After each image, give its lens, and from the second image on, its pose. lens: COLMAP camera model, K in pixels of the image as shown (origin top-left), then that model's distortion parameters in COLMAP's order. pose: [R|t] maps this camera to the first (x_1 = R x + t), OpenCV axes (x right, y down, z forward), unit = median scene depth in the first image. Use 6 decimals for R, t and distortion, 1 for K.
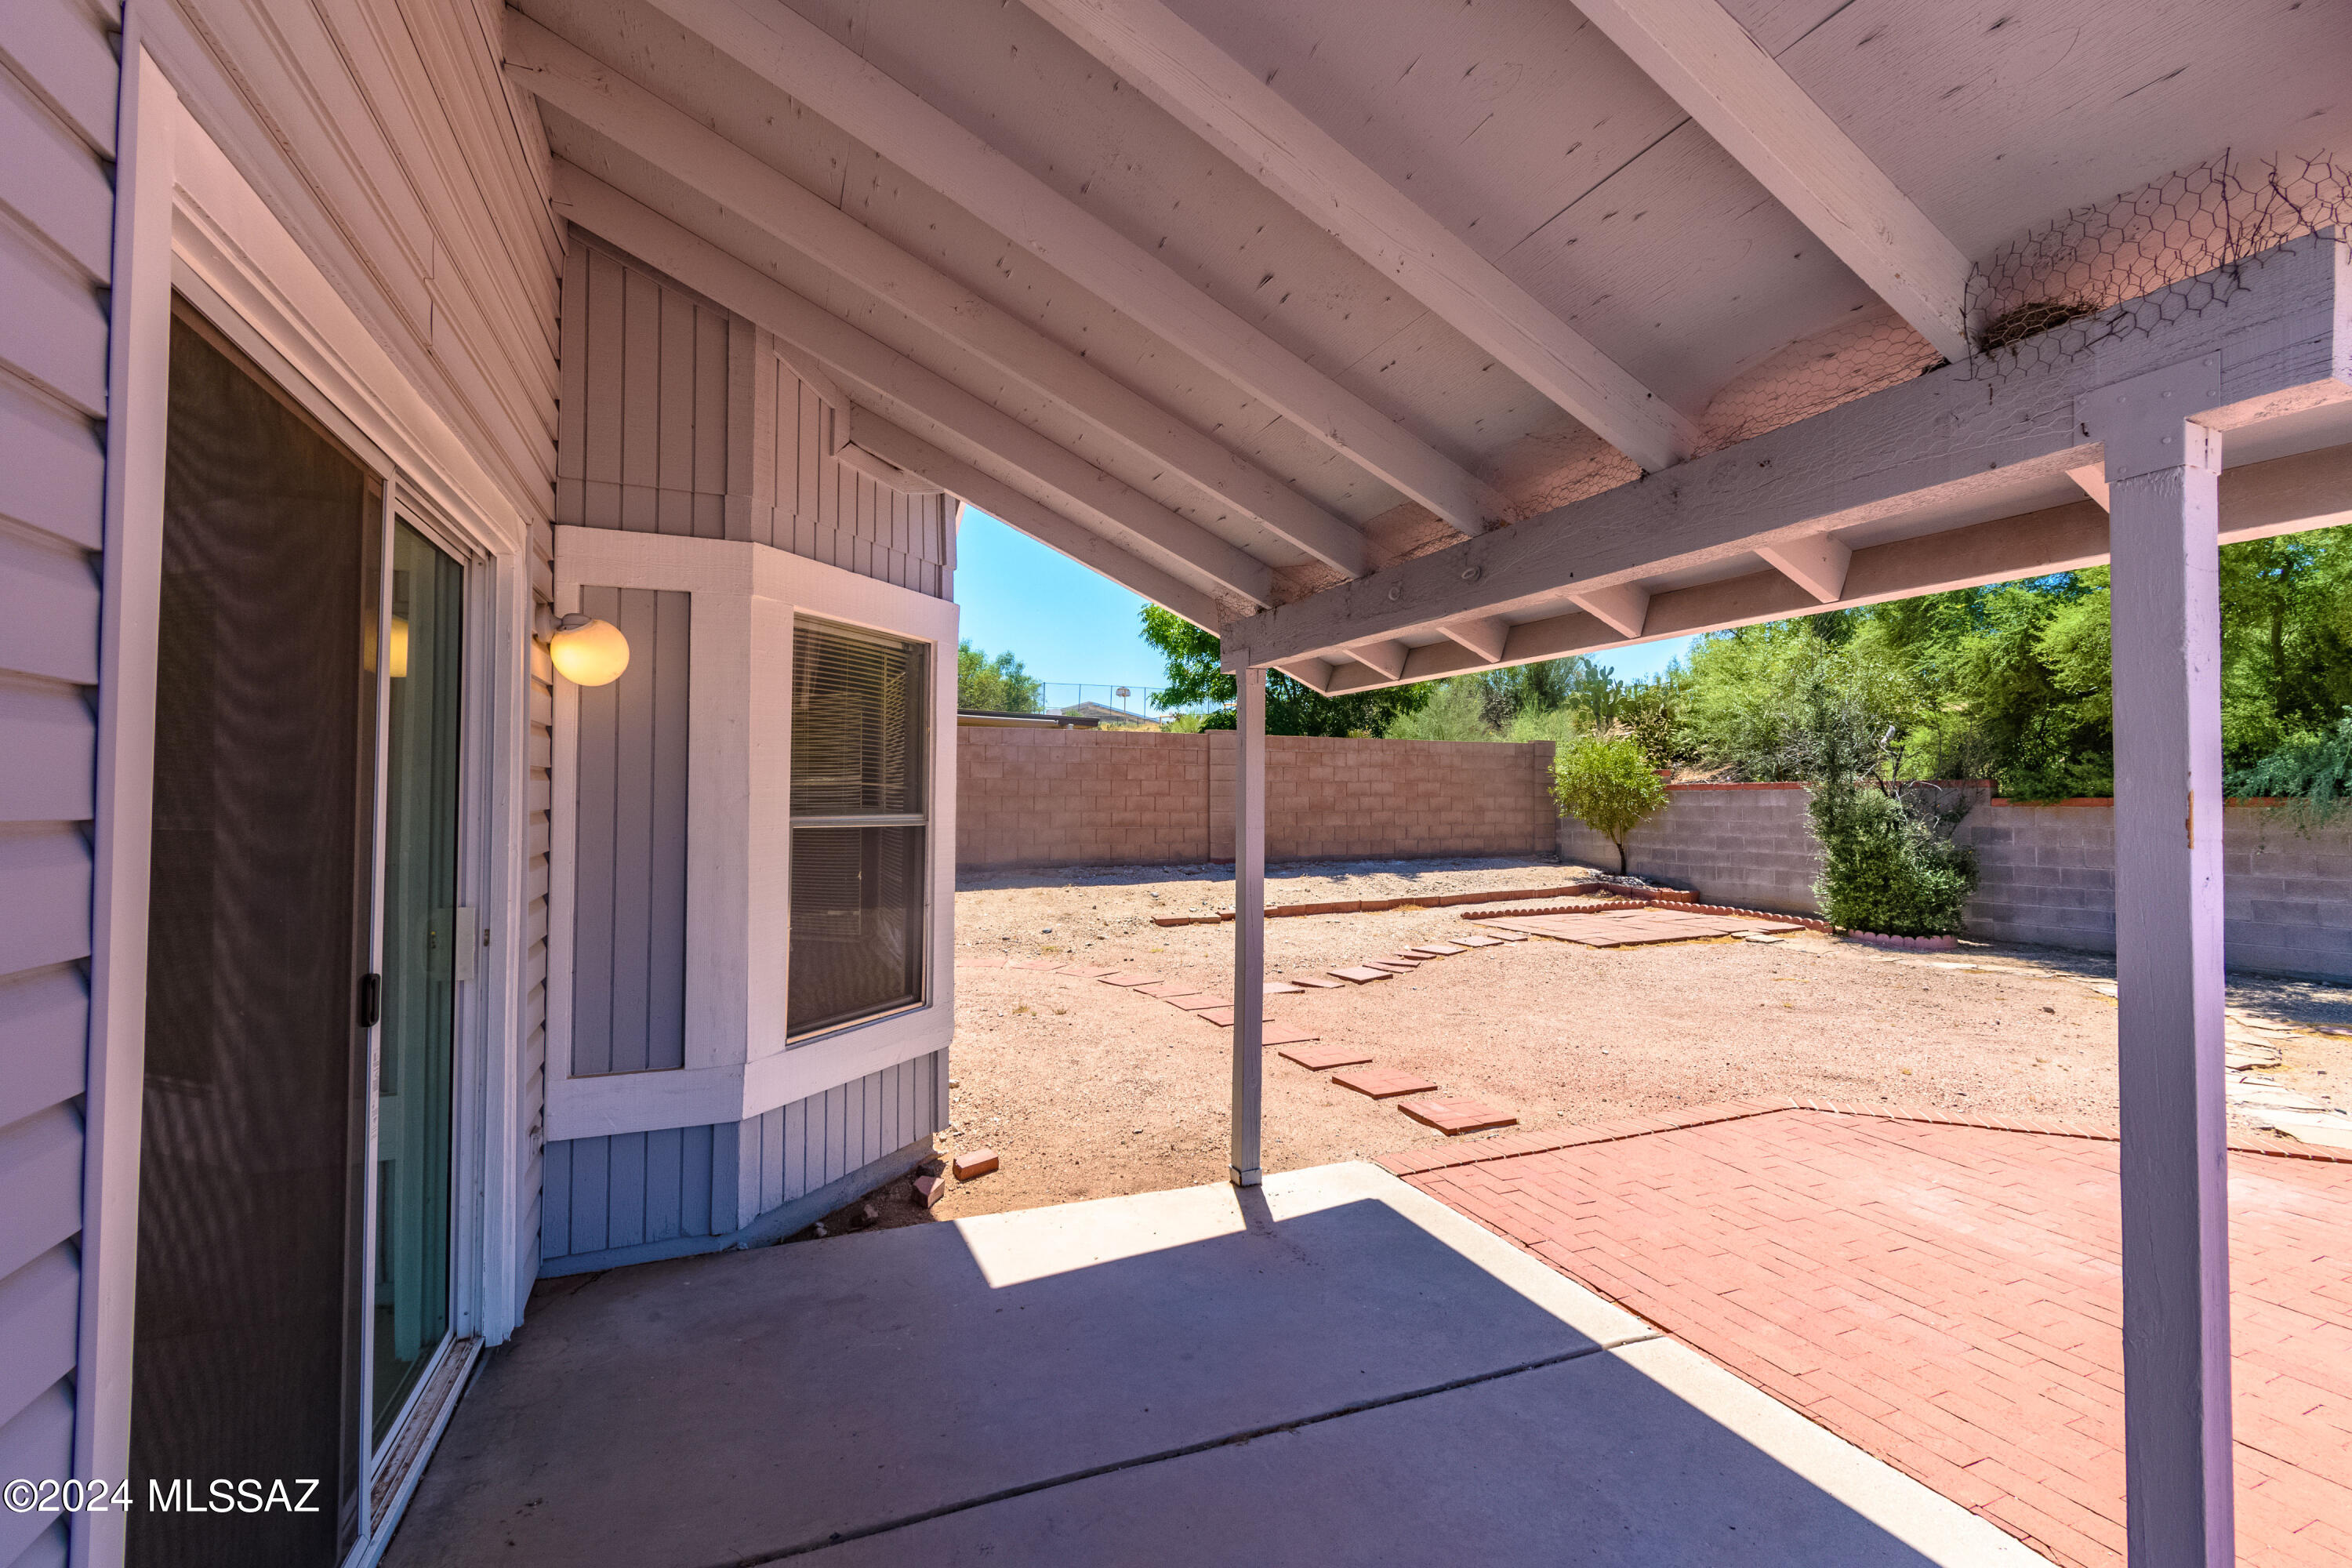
lens RADIAL K [[1058.8, 0, 1166.0], [0, 1058.8, 775.9], [0, 0, 1]] dist [0.005752, -0.002521]
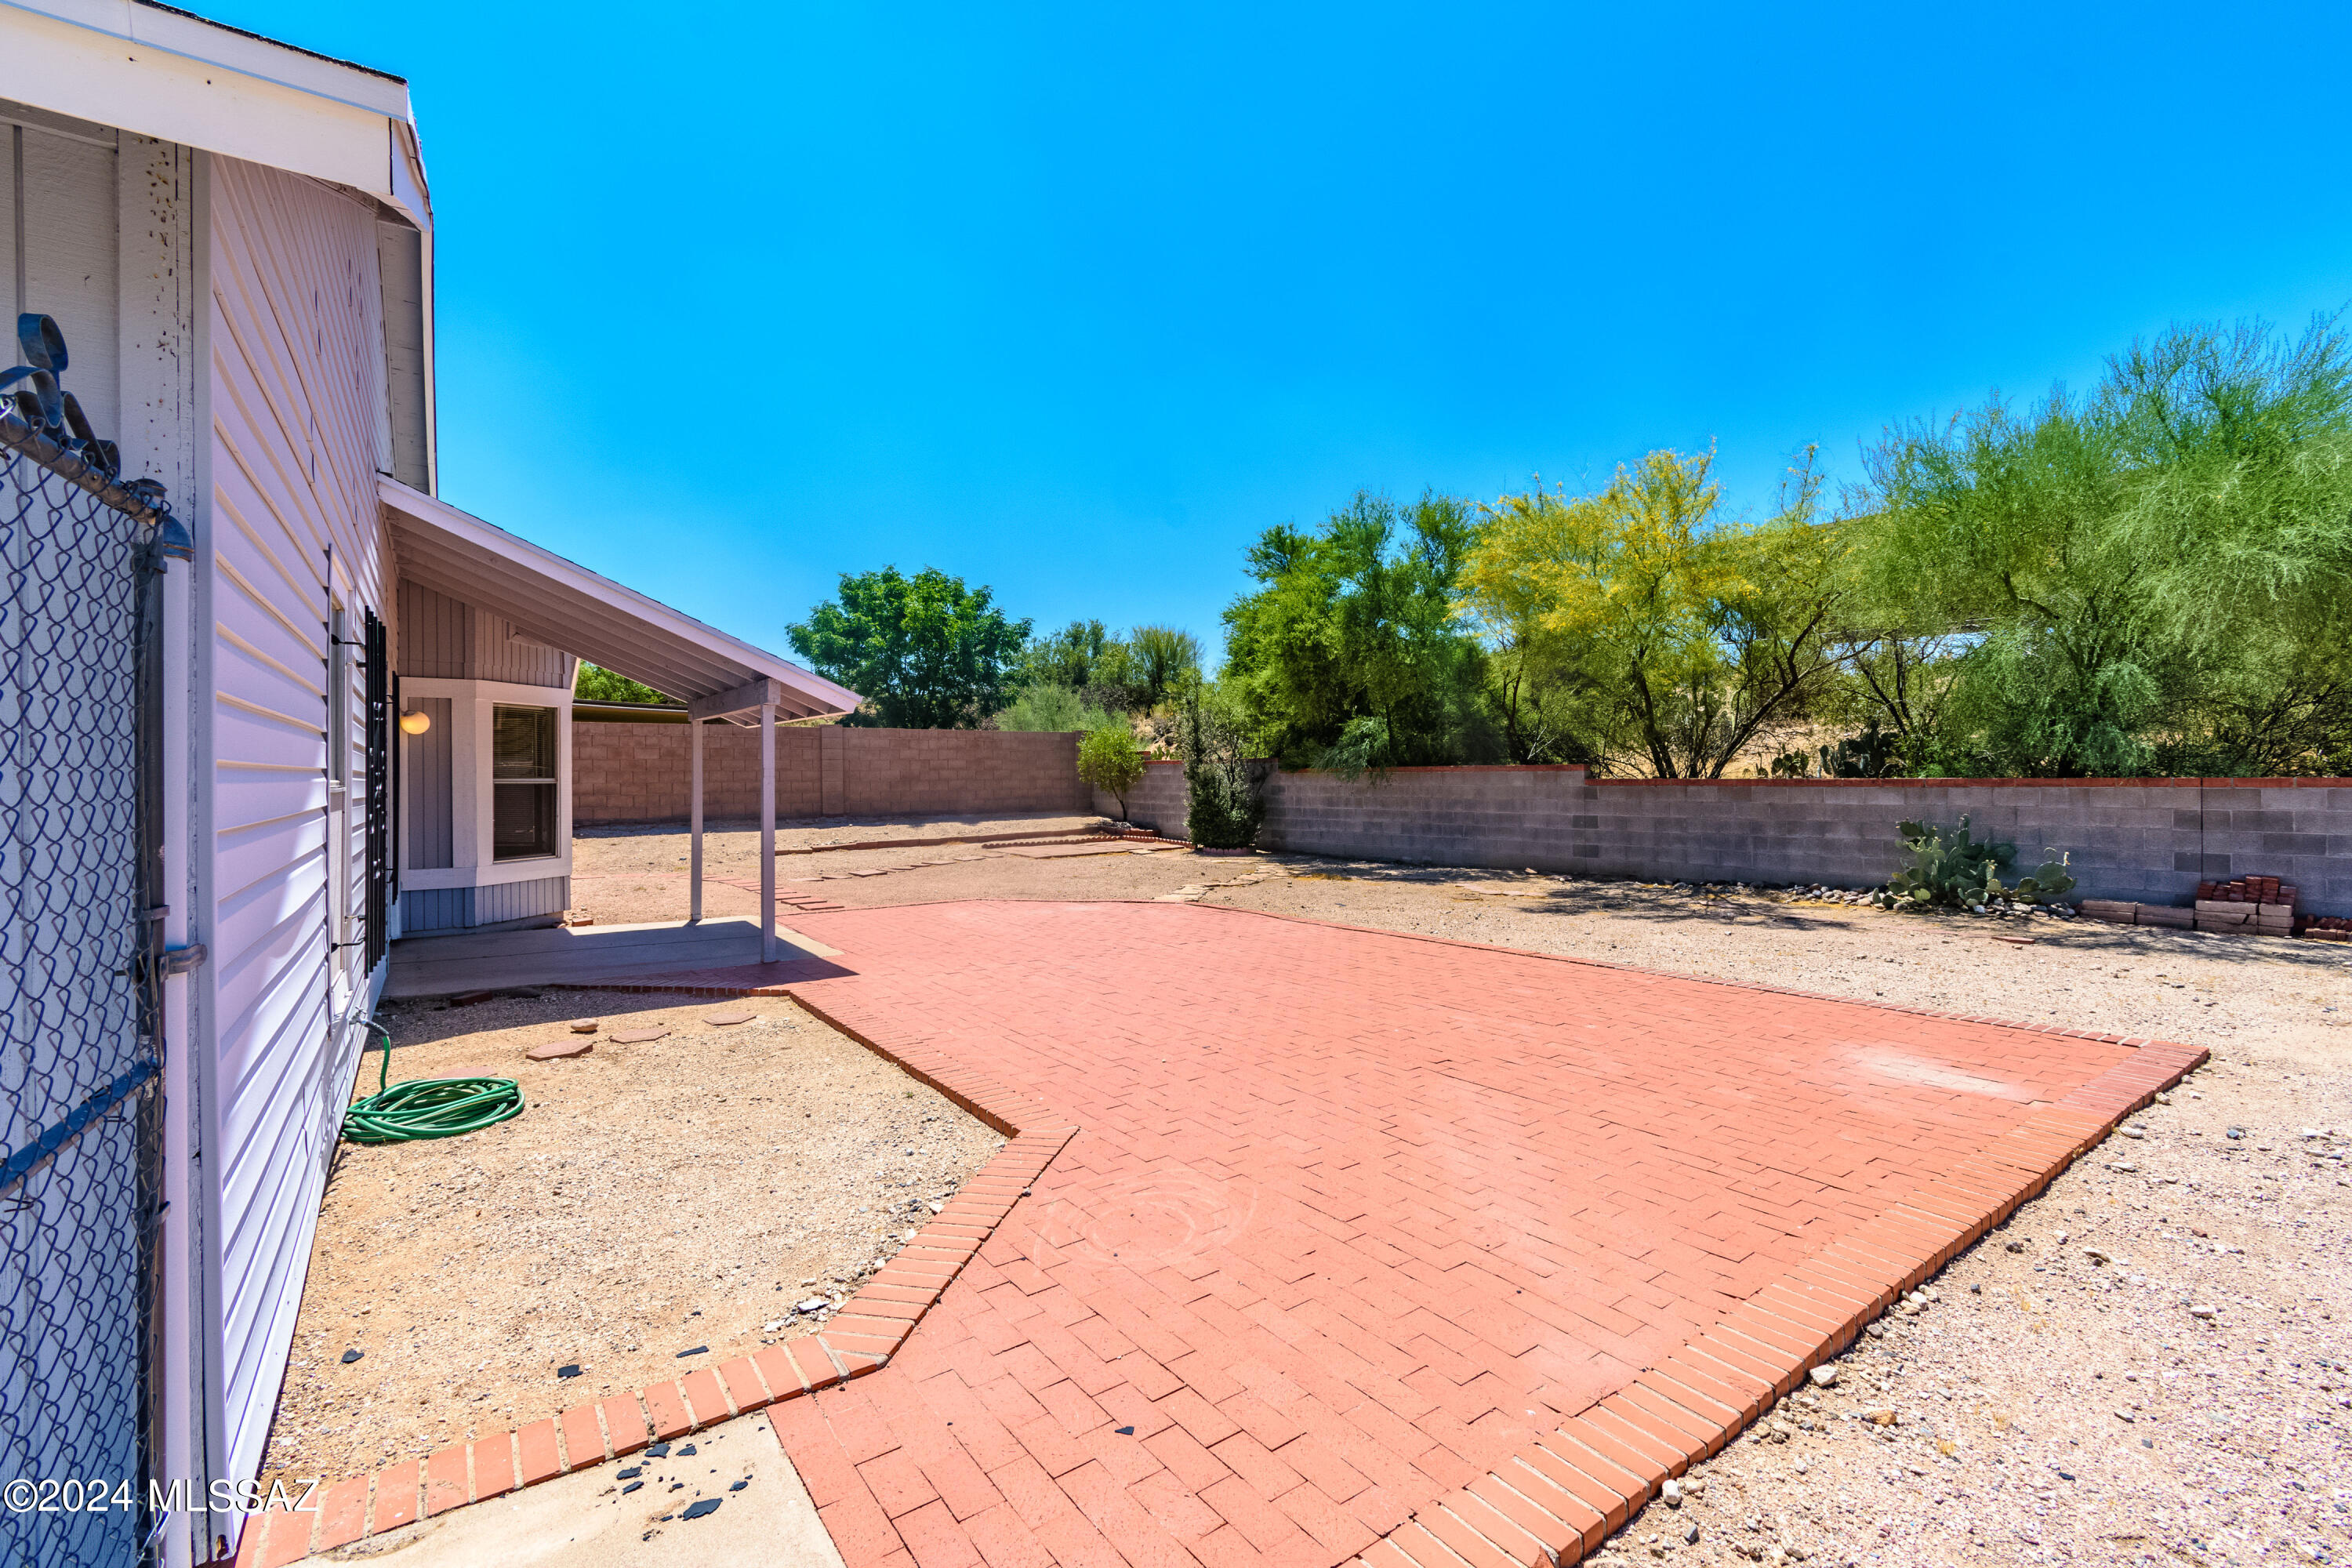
lens RADIAL K [[1058.8, 0, 1189.5], [0, 1058.8, 781.0], [0, 0, 1]] dist [0.005752, -0.002521]
pose [[0.971490, -0.009263, 0.236899, 0.204508], [0.002328, 0.999561, 0.029538, -0.009021], [-0.237069, -0.028144, 0.971085, -0.574218]]
